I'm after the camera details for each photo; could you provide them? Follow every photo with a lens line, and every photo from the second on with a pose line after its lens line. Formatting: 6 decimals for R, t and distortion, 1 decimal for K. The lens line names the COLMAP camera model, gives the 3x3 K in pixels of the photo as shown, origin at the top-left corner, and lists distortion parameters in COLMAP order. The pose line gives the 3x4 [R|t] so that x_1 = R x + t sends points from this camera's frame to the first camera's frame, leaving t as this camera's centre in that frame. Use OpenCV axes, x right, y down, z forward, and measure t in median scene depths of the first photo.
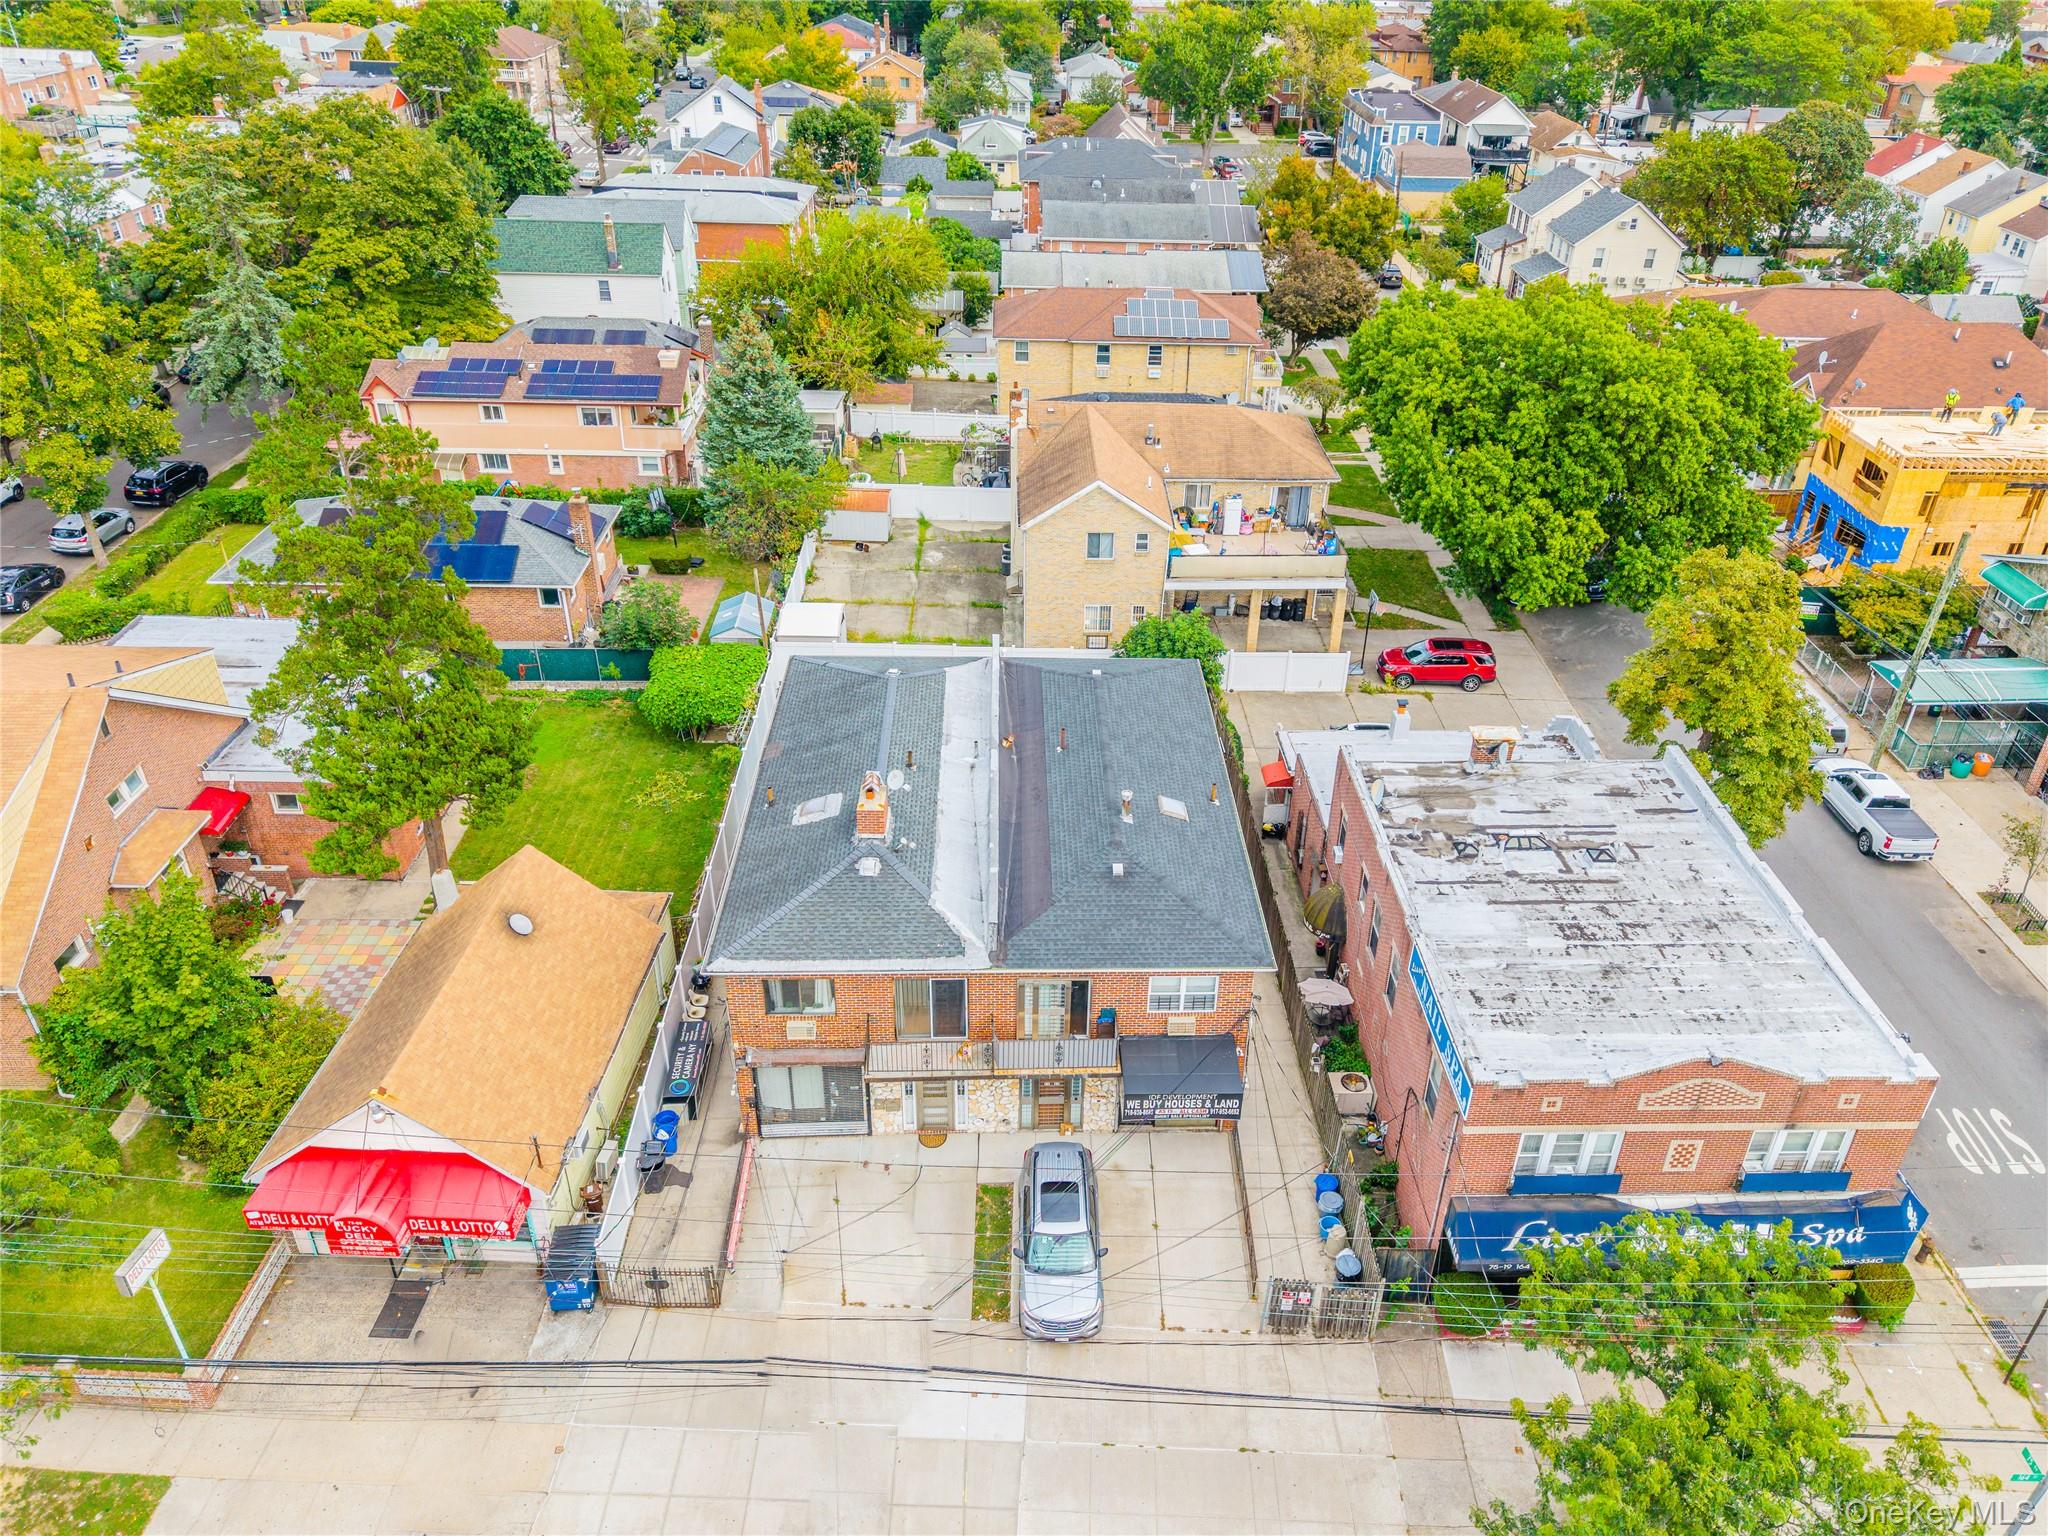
lens RADIAL K [[1443.4, 0, 1024.0], [0, 1443.4, 768.0], [0, 0, 1]] dist [0.089343, -0.000663]
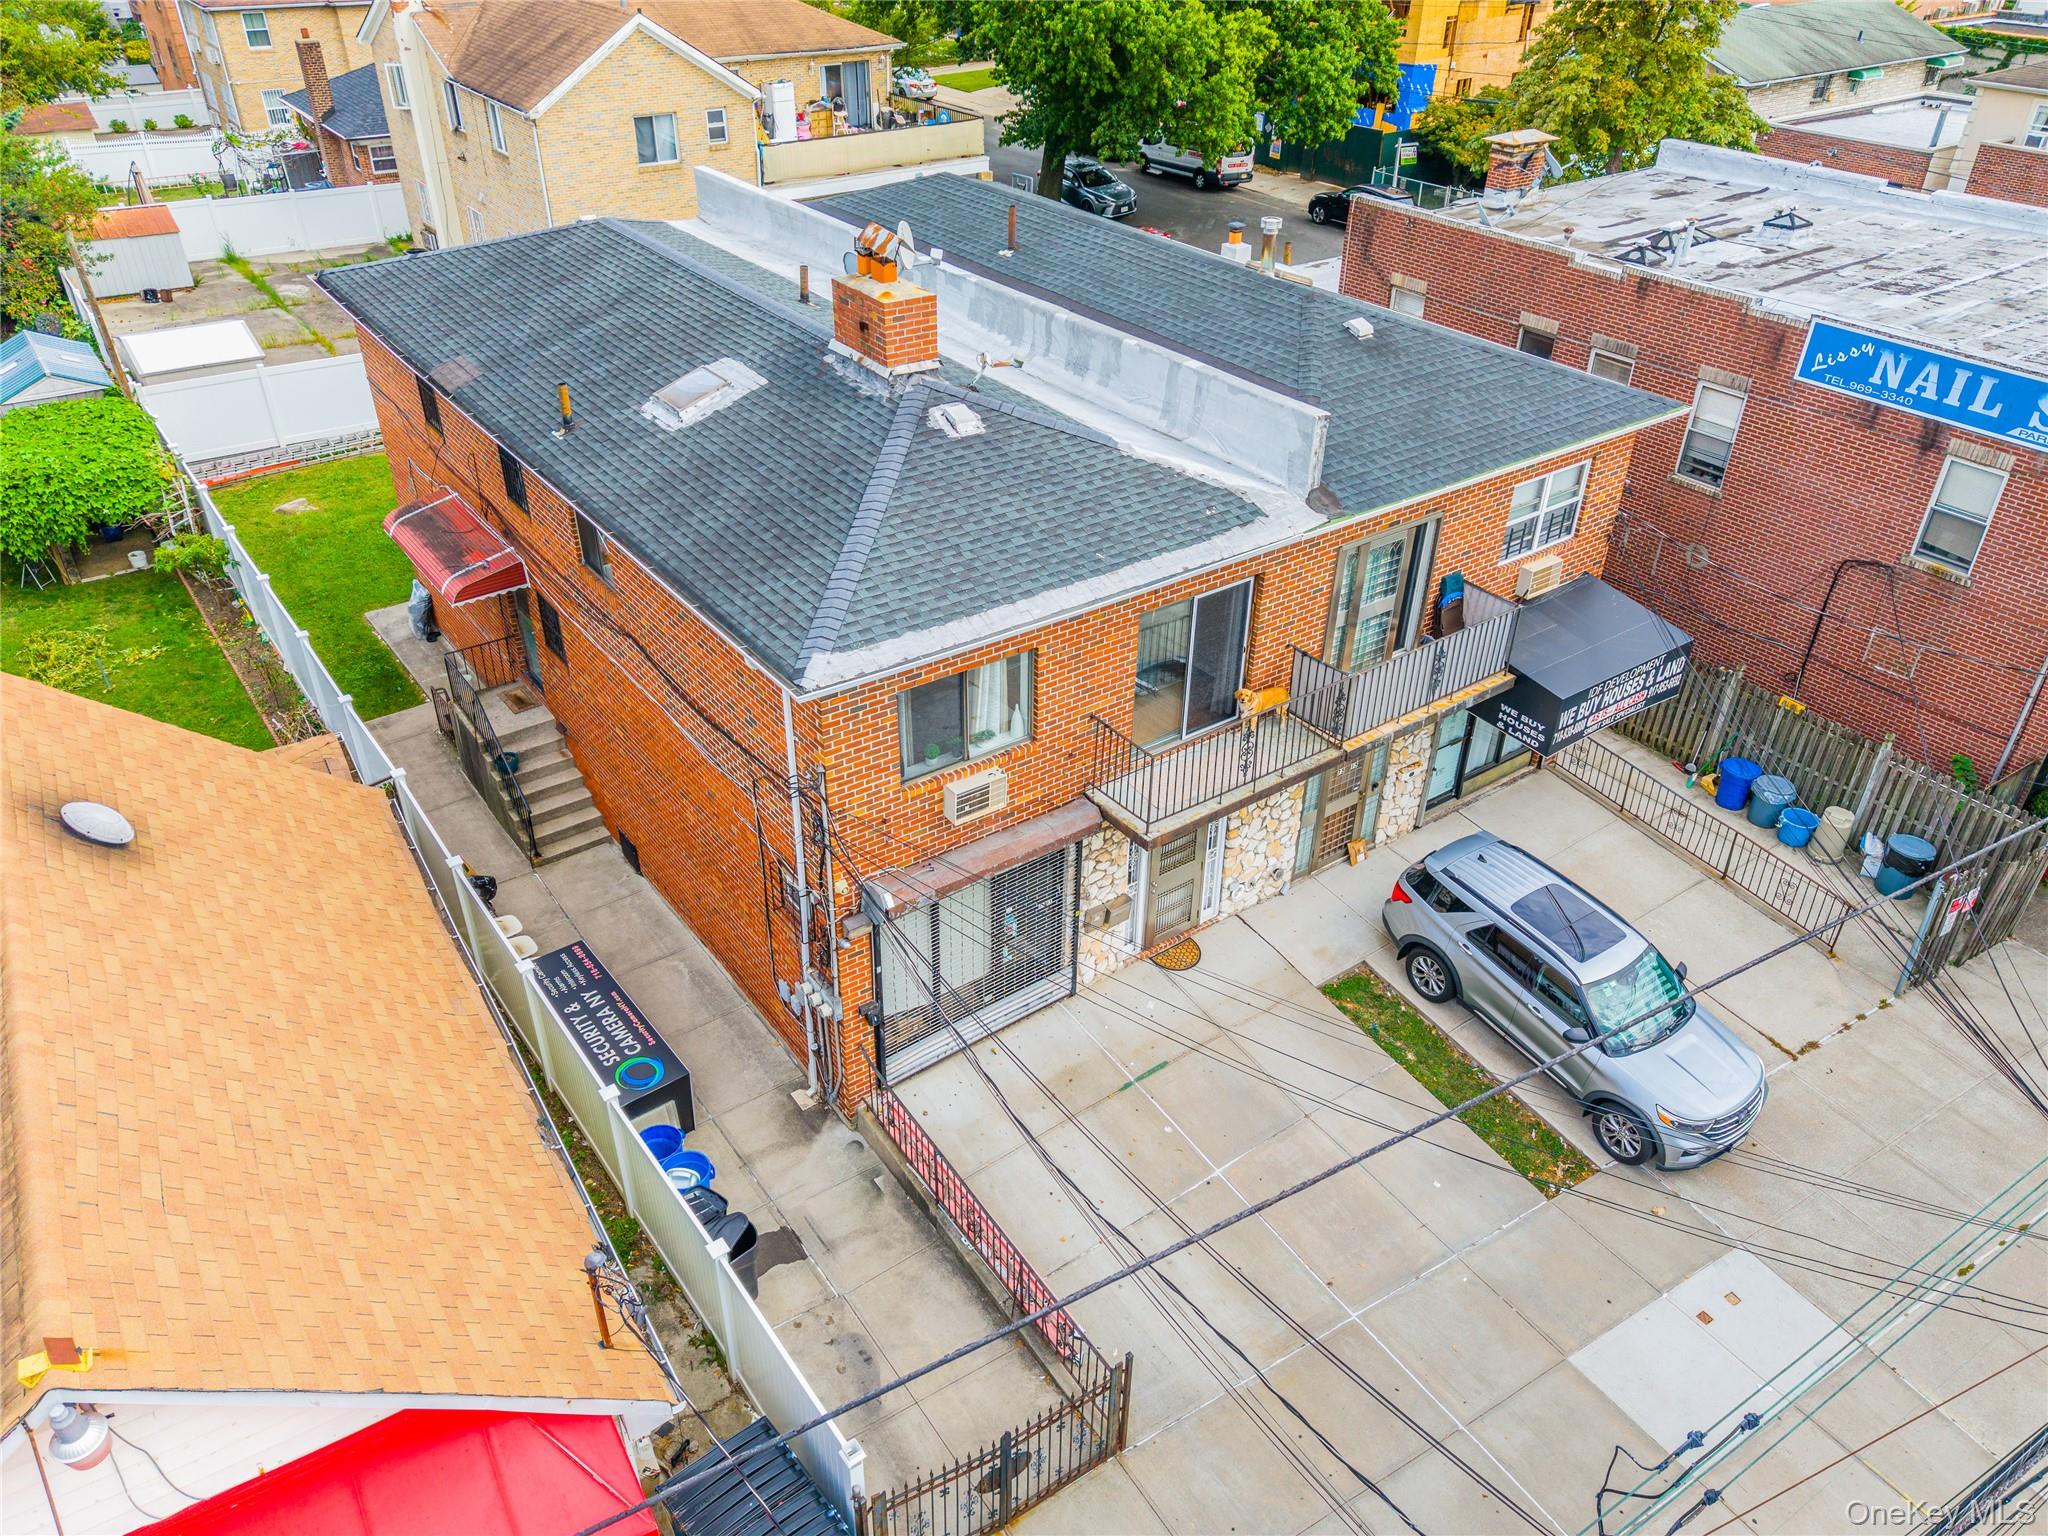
lens RADIAL K [[1482.3, 0, 1024.0], [0, 1482.3, 768.0], [0, 0, 1]] dist [0.011779, 0.000156]
pose [[0.821874, -0.309481, 0.478273, -0.340798], [0.287095, 0.950167, 0.121483, 0.120243], [-0.492036, 0.037466, 0.869768, 0.595430]]
